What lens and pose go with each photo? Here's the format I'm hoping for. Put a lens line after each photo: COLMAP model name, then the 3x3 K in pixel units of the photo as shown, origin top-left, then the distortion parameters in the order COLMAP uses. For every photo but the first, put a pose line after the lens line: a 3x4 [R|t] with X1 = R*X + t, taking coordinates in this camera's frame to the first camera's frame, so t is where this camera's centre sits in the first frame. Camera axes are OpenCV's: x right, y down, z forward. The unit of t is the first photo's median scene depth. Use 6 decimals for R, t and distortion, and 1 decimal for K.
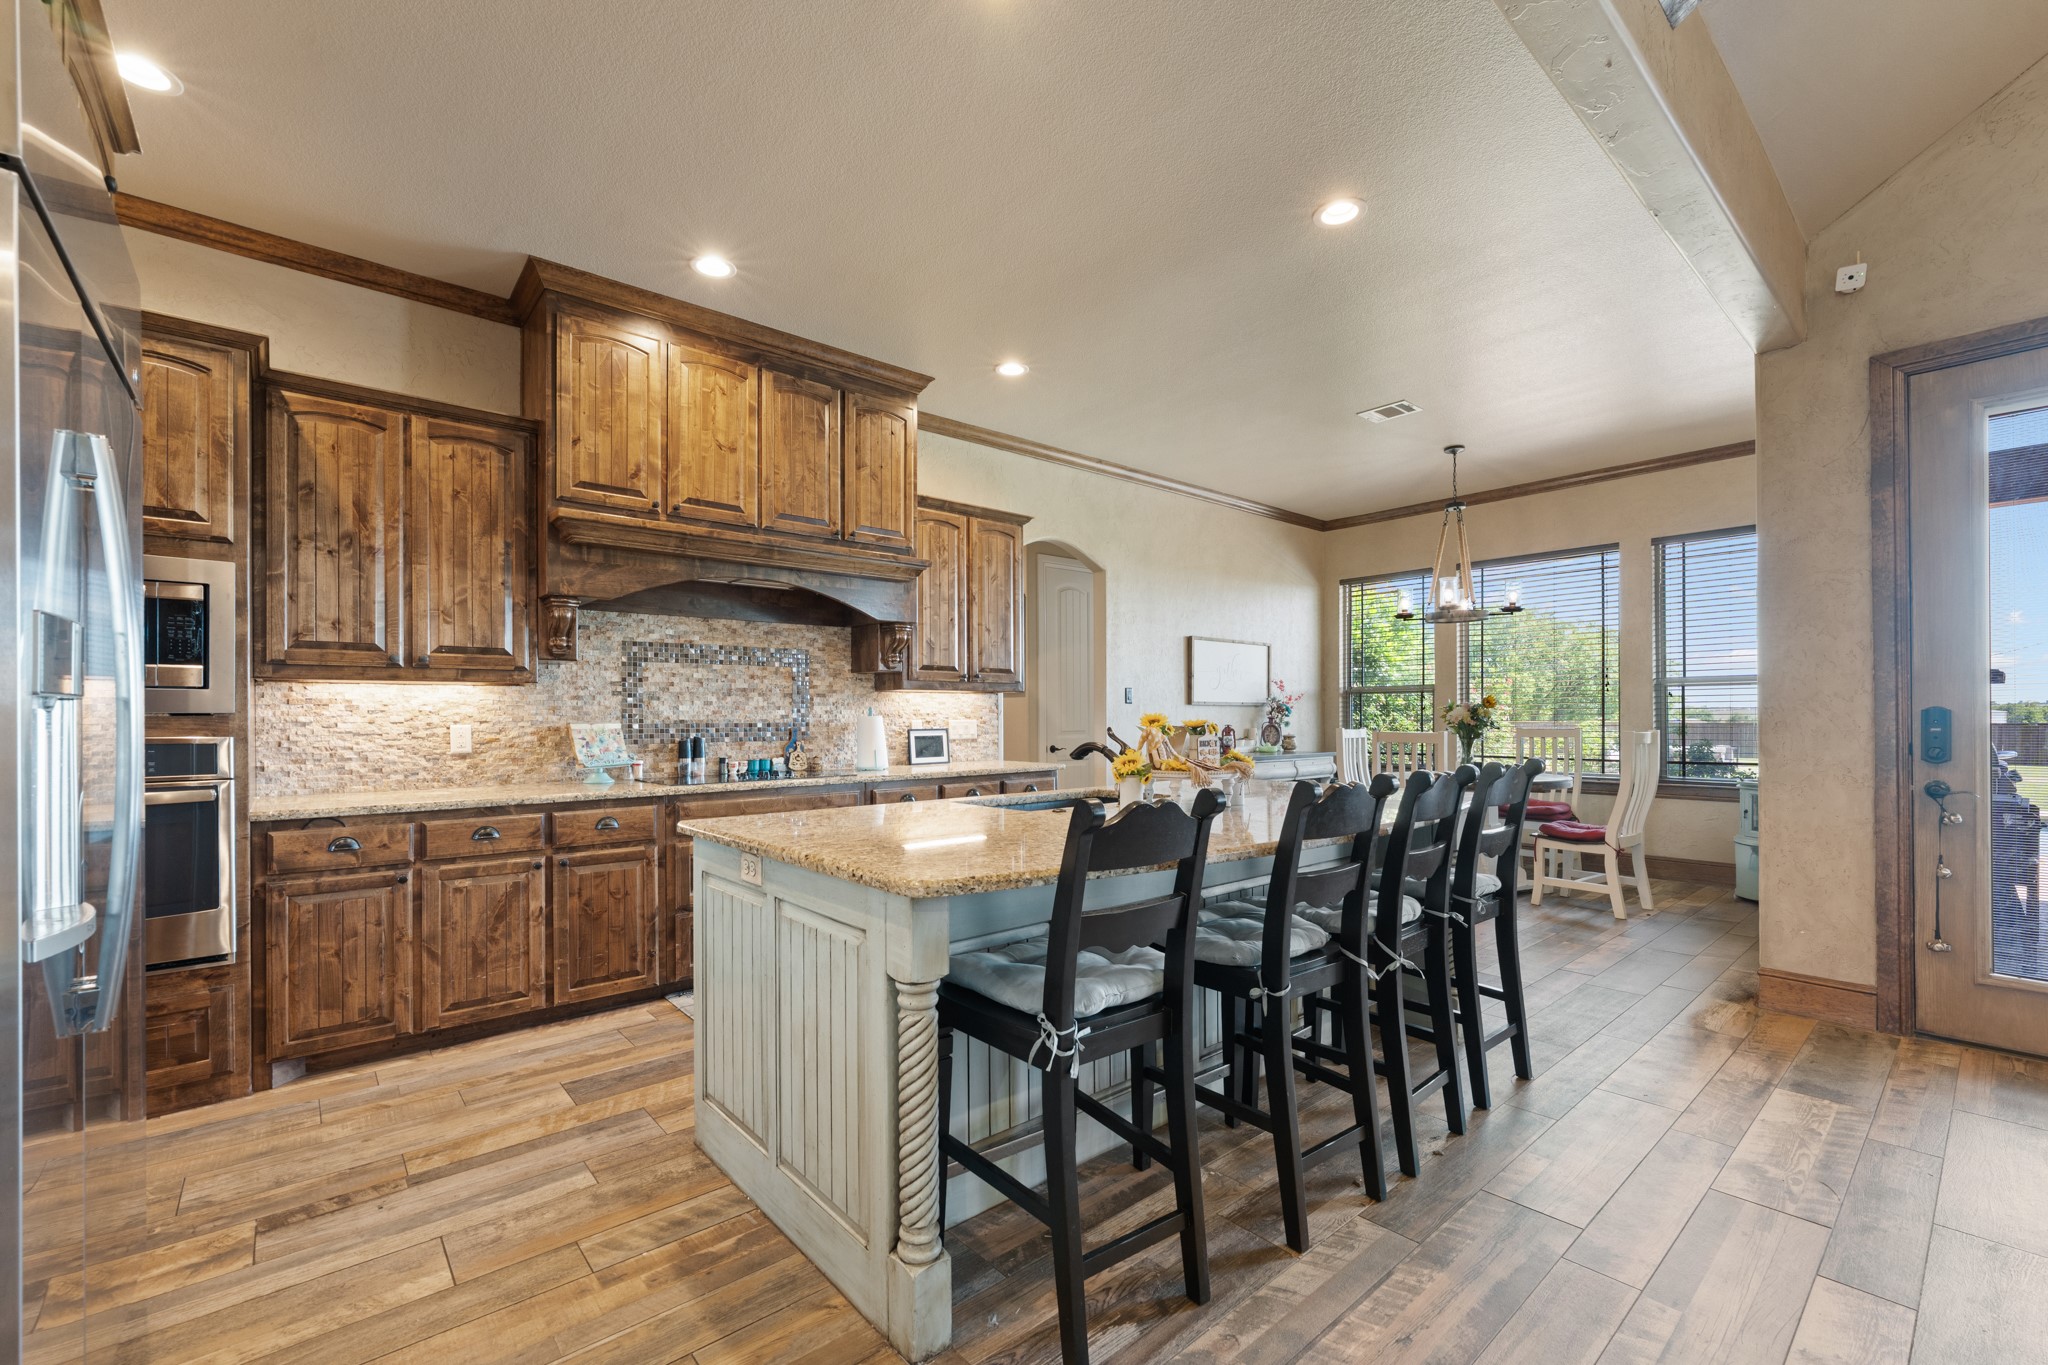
lens RADIAL K [[842.6, 0, 1019.9], [0, 842.6, 712.2], [0, 0, 1]] dist [0.001079, -0.000516]
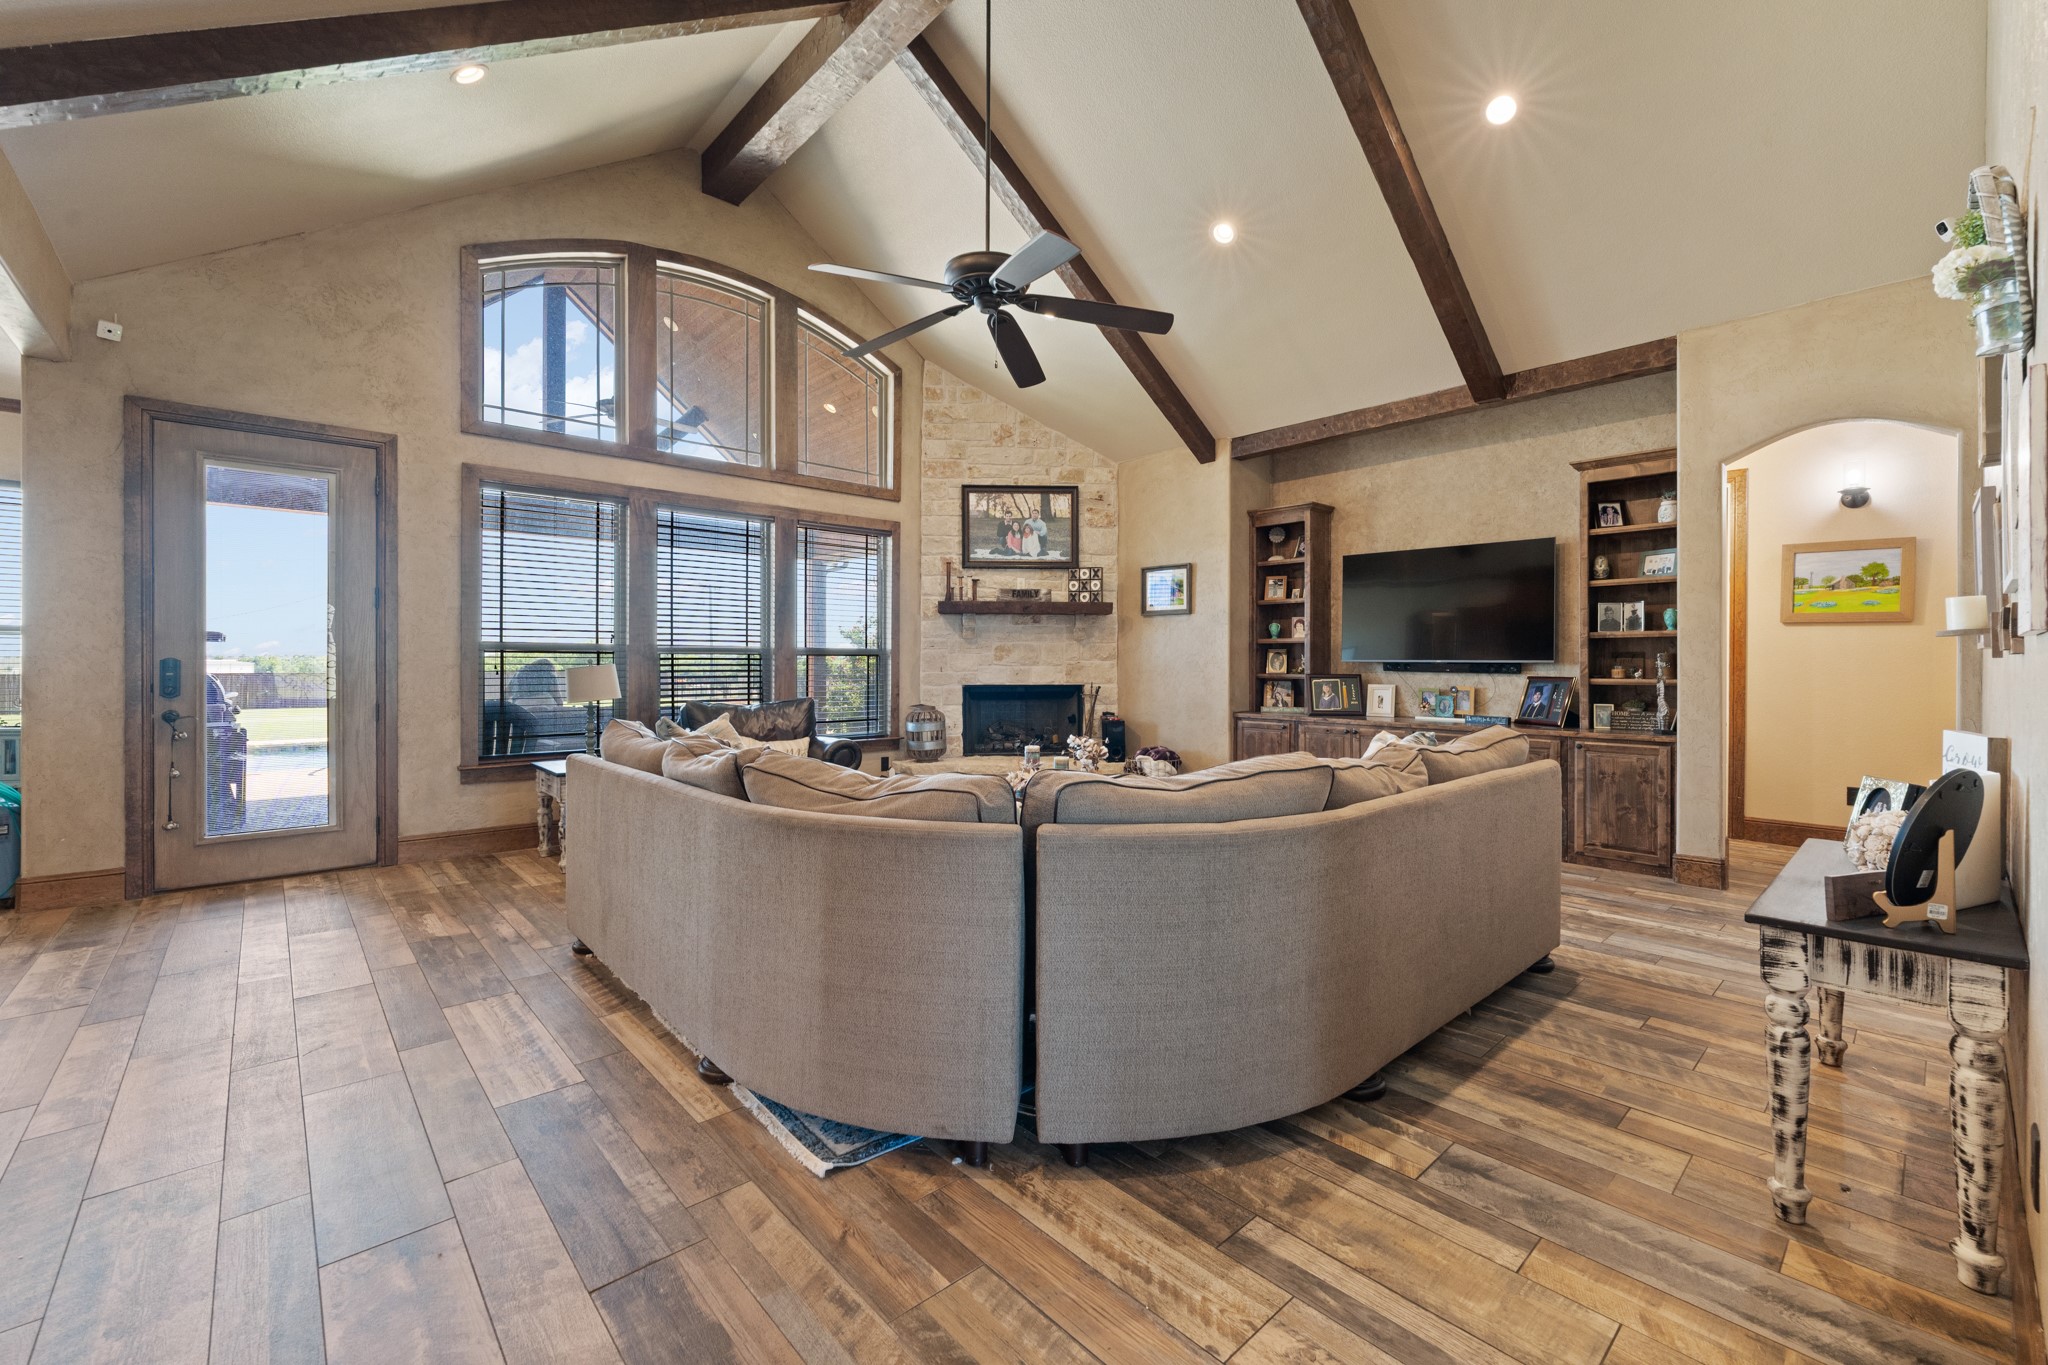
lens RADIAL K [[842.6, 0, 1029.6], [0, 842.6, 663.9], [0, 0, 1]] dist [0.001079, -0.000516]
pose [[-0.035287, 0.002892, 0.999373, -0.283422], [-0.005041, 0.999983, -0.003072, 0.000771], [-0.999365, -0.005146, -0.035272, -0.293376]]
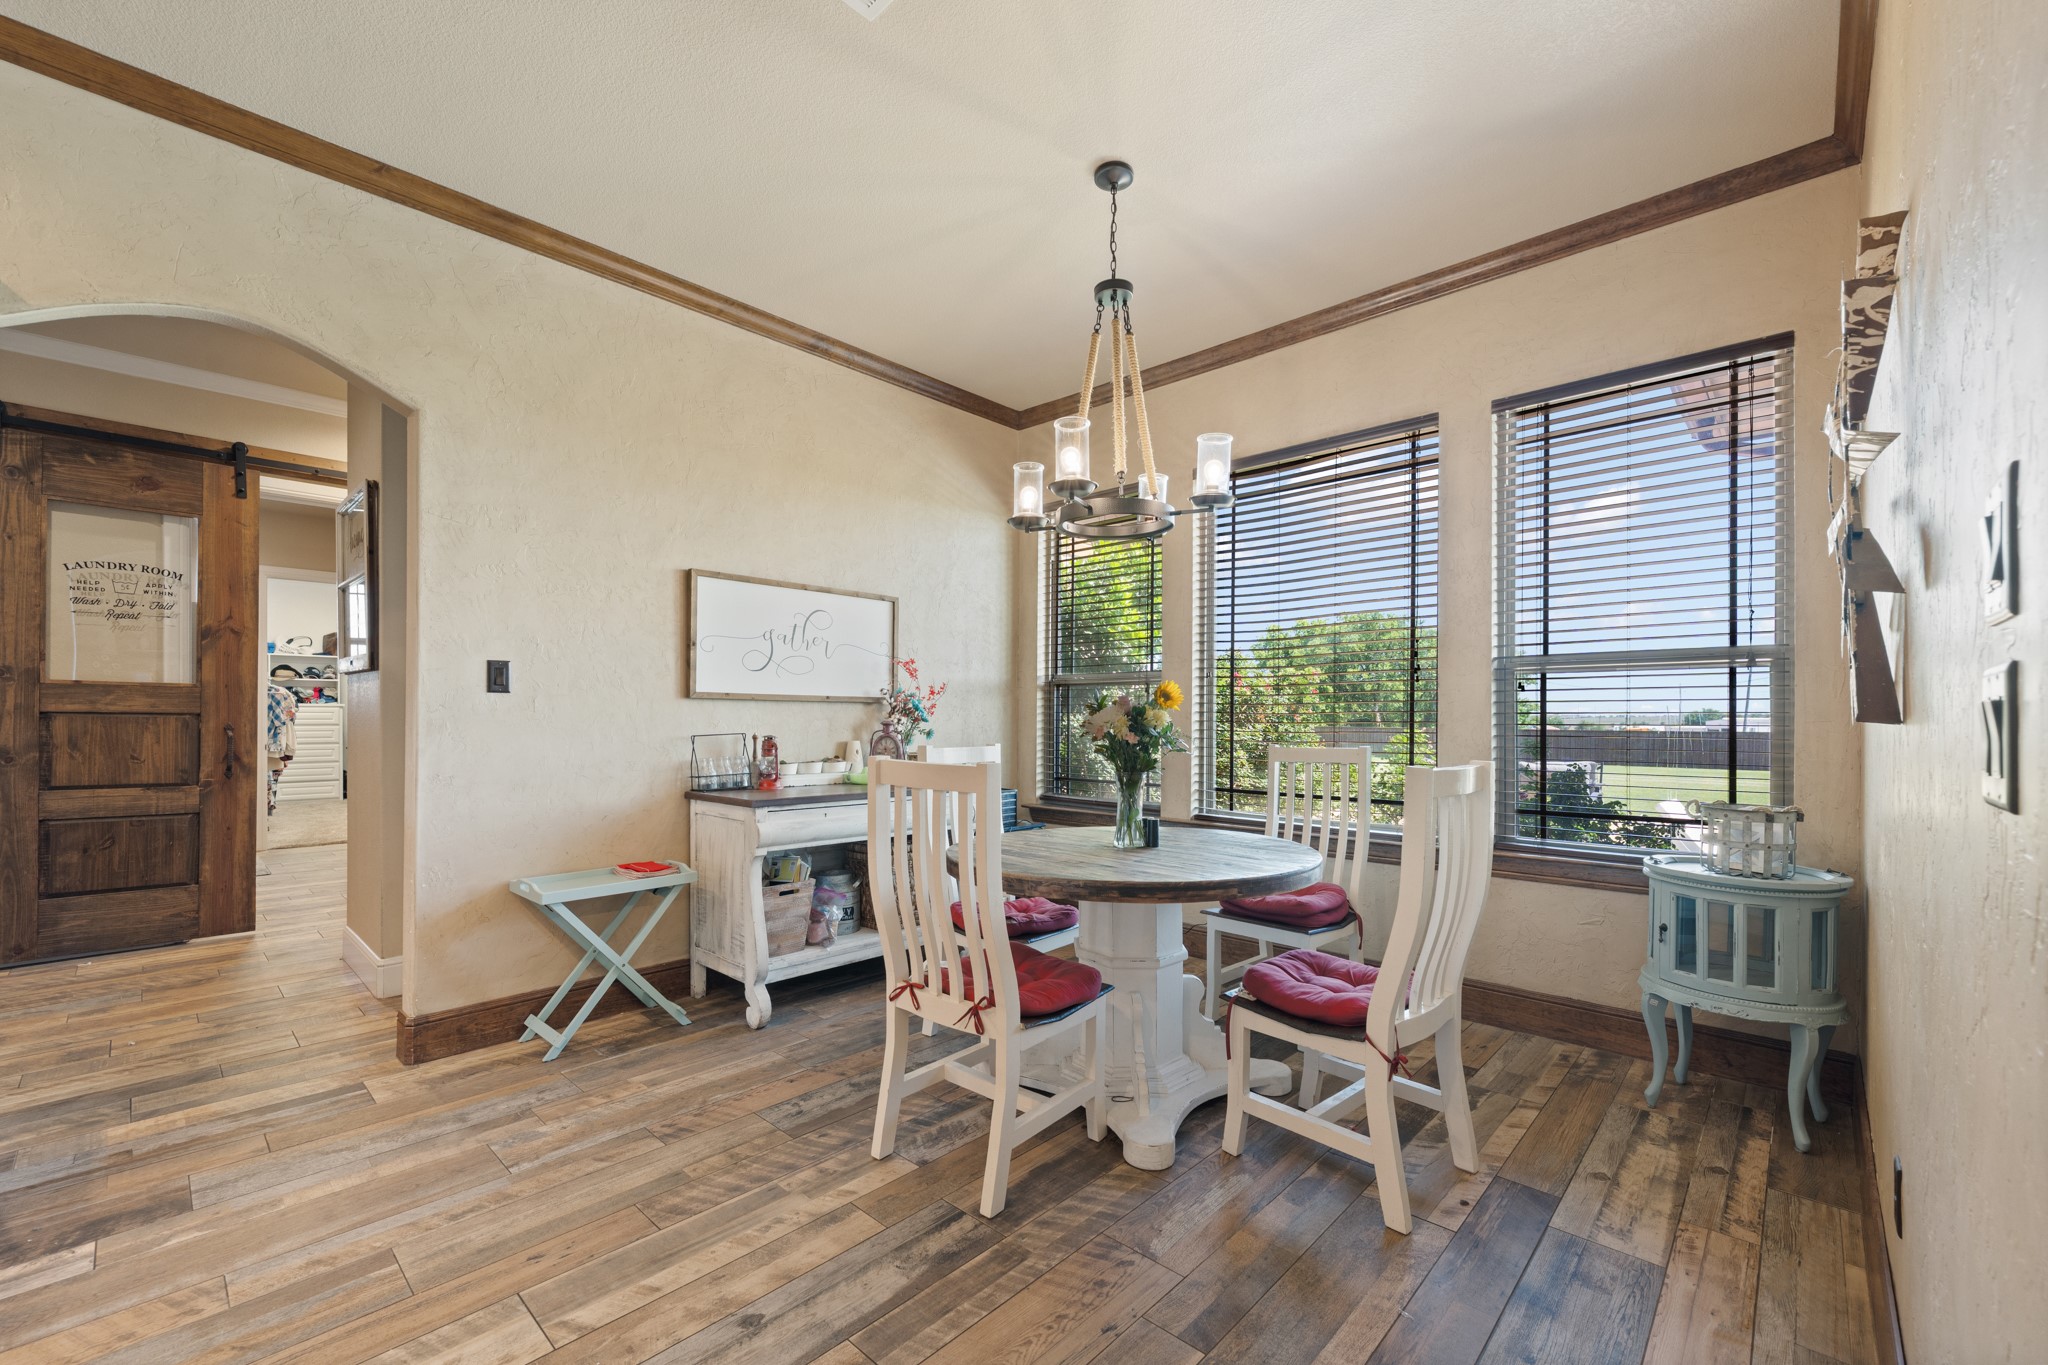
lens RADIAL K [[842.6, 0, 1026.5], [0, 842.6, 721.3], [0, 0, 1]] dist [0.001079, -0.000516]
pose [[0.992388, 0.009772, 0.122760, 0.566909], [-0.010622, 0.999924, 0.006278, 0.000204], [-0.122689, -0.007534, 0.992417, 0.726315]]
